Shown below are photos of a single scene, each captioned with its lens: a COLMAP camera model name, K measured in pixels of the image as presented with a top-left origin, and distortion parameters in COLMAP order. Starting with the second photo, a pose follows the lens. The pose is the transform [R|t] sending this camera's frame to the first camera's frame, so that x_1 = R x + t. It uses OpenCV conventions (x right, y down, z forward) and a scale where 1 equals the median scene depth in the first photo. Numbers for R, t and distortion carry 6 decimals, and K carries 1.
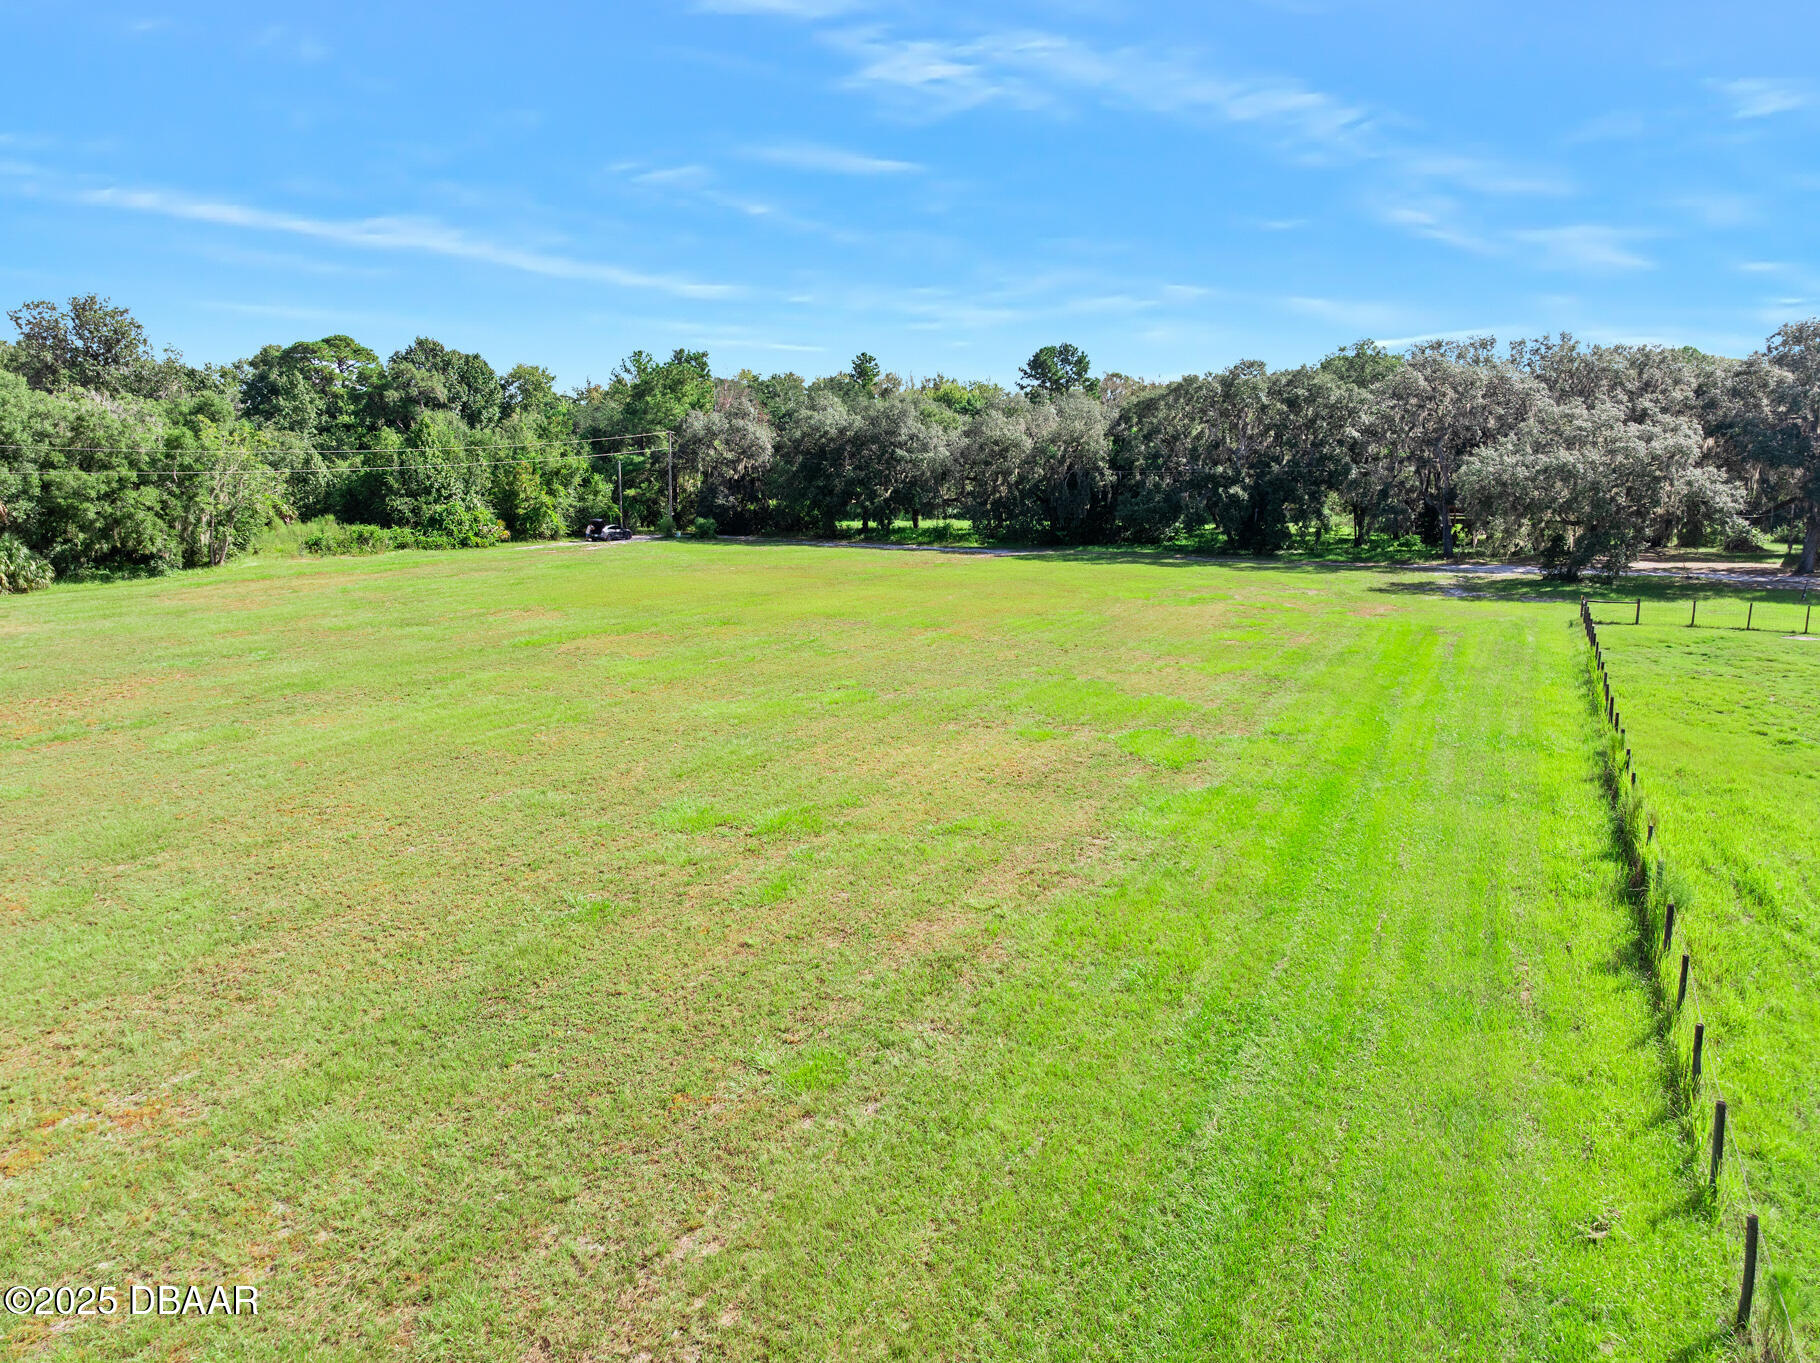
lens RADIAL K [[1299.4, 0, 913.8], [0, 1299.4, 674.6], [0, 0, 1]] dist [-0.061233, 0.035811]
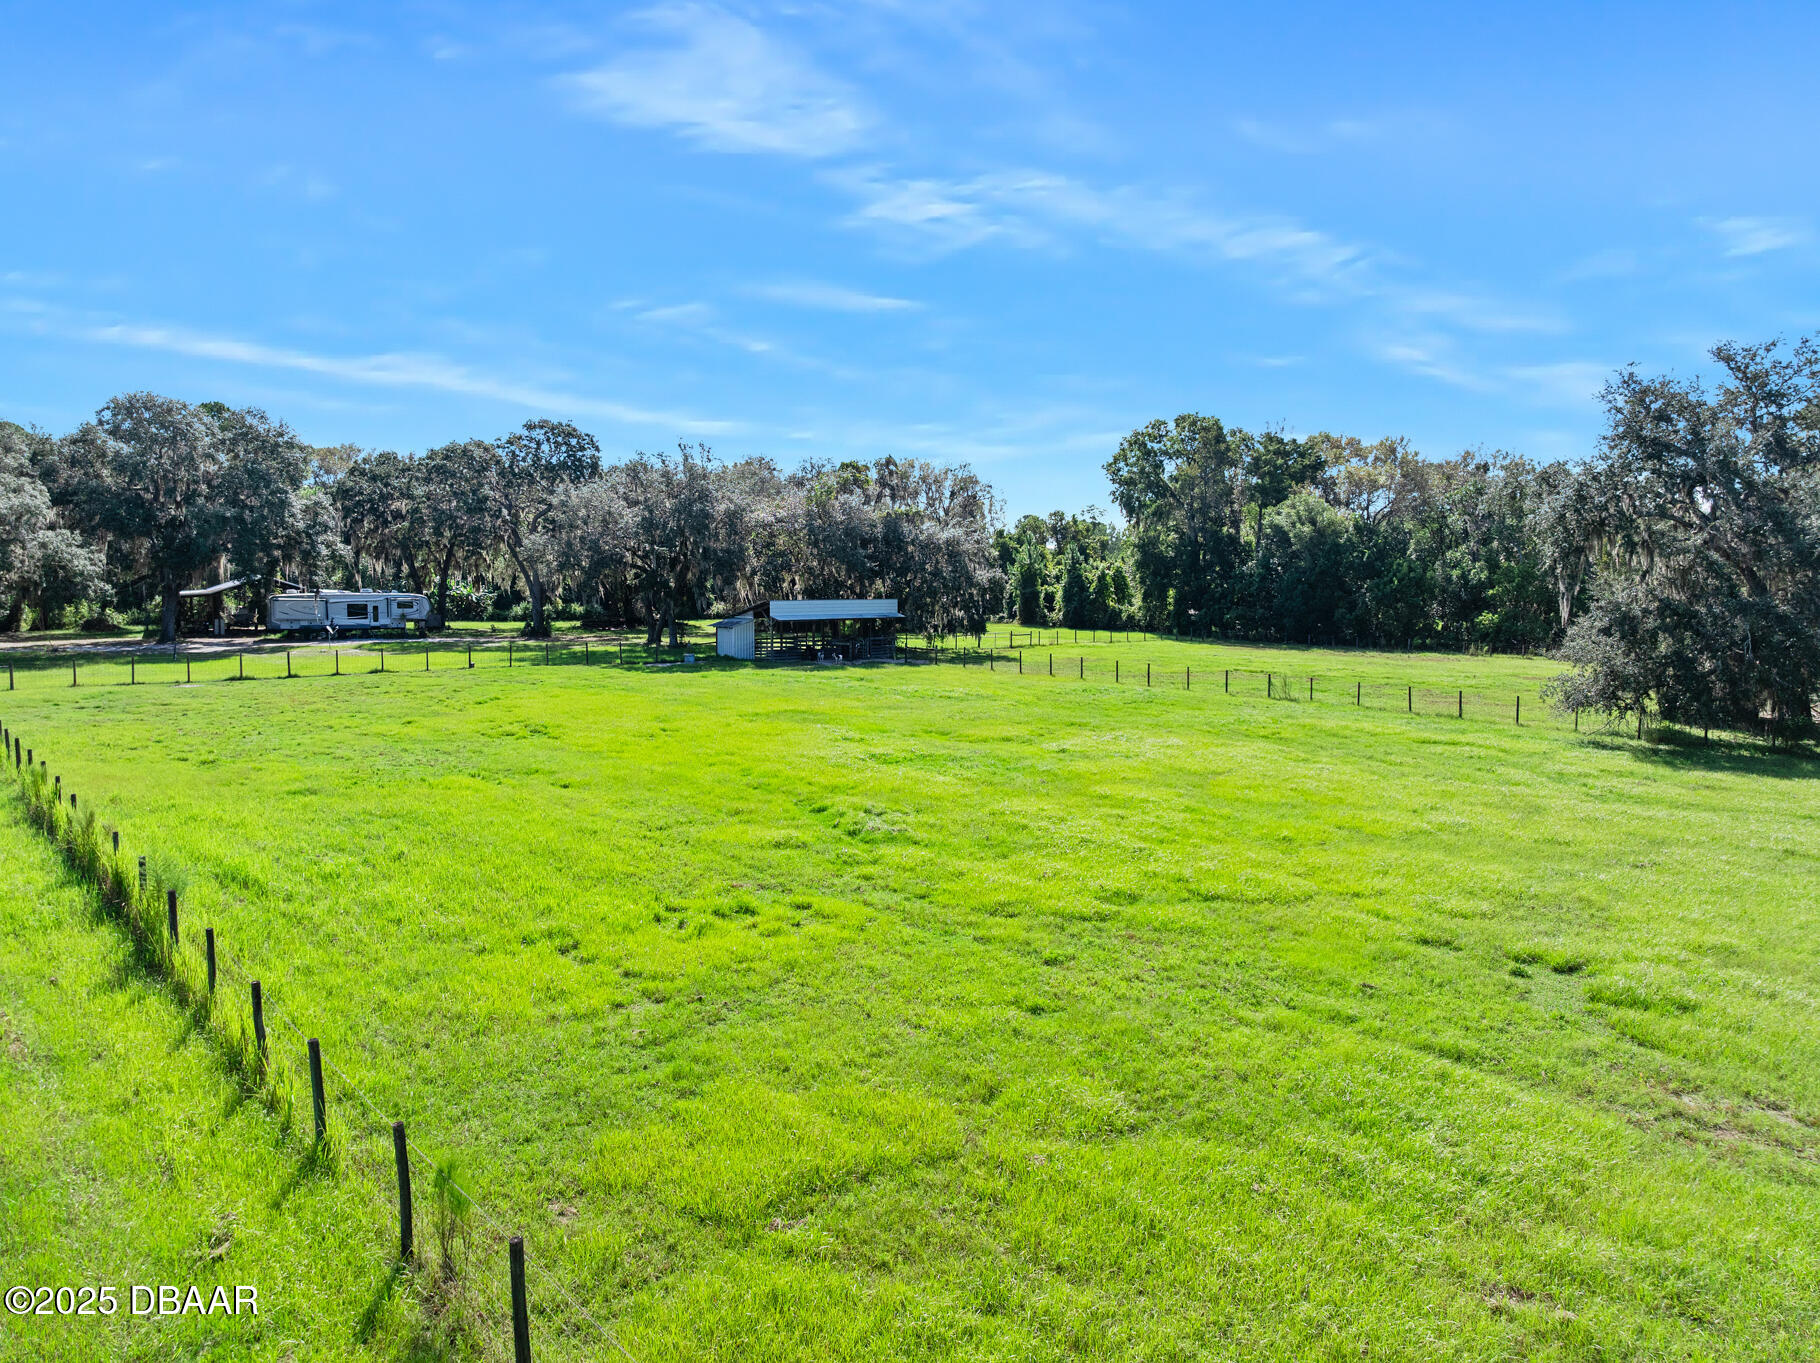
lens RADIAL K [[1288.5, 0, 918.1], [0, 1288.5, 683.8], [0, 0, 1]] dist [-0.039537, -0.002762]
pose [[0.397300, -0.078005, 0.914368, 0.006592], [0.153207, 0.988035, 0.017720, 0.032386], [-0.904810, 0.133047, 0.404497, 0.055131]]
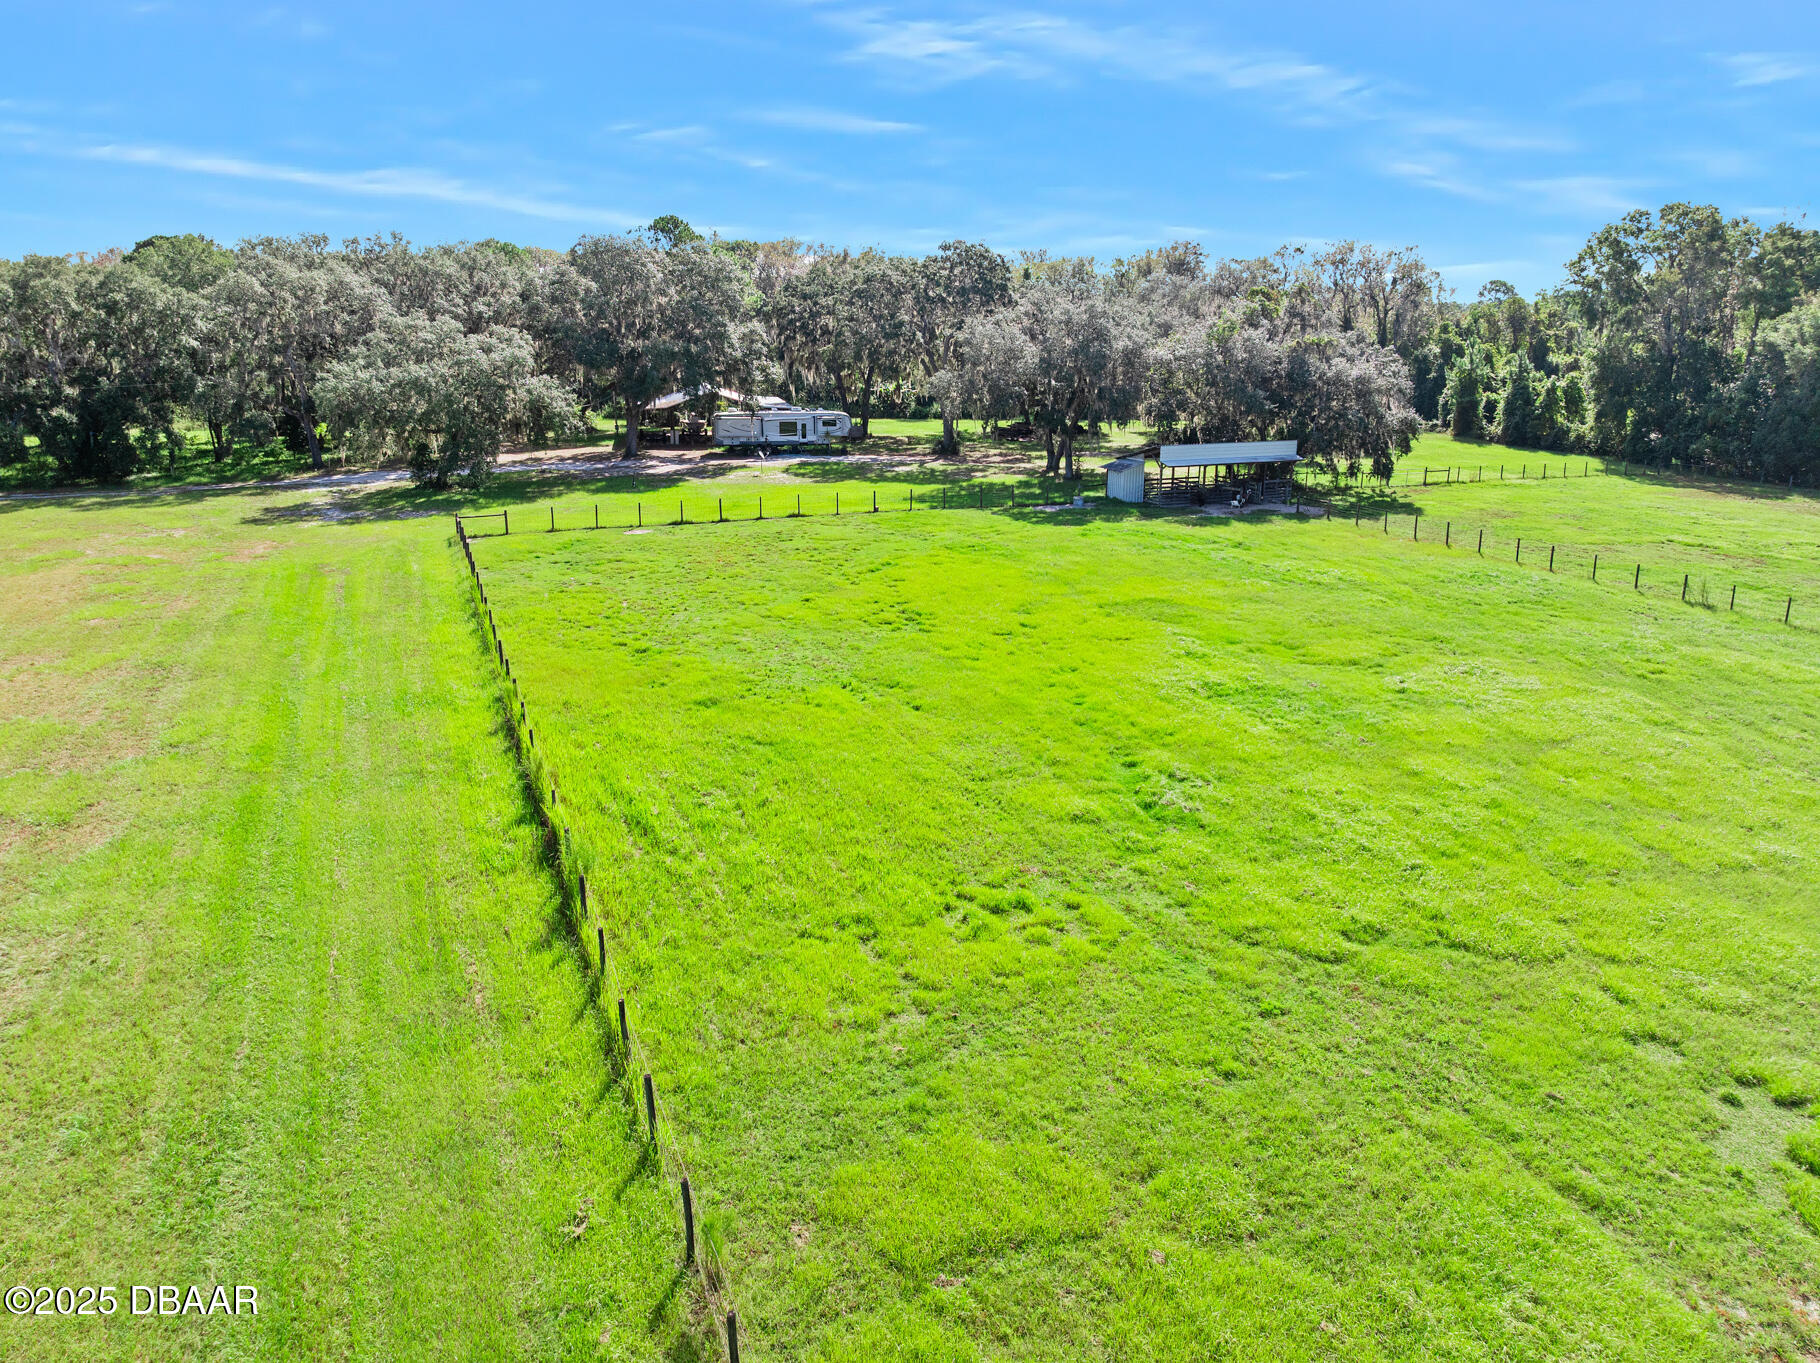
lens RADIAL K [[1299.4, 0, 913.8], [0, 1299.4, 674.6], [0, 0, 1]] dist [-0.061233, 0.035811]
pose [[0.679718, -0.202842, 0.704867, 0.002694], [0.127165, 0.979036, 0.159113, -0.045730], [-0.722366, -0.018518, 0.691263, -0.008473]]
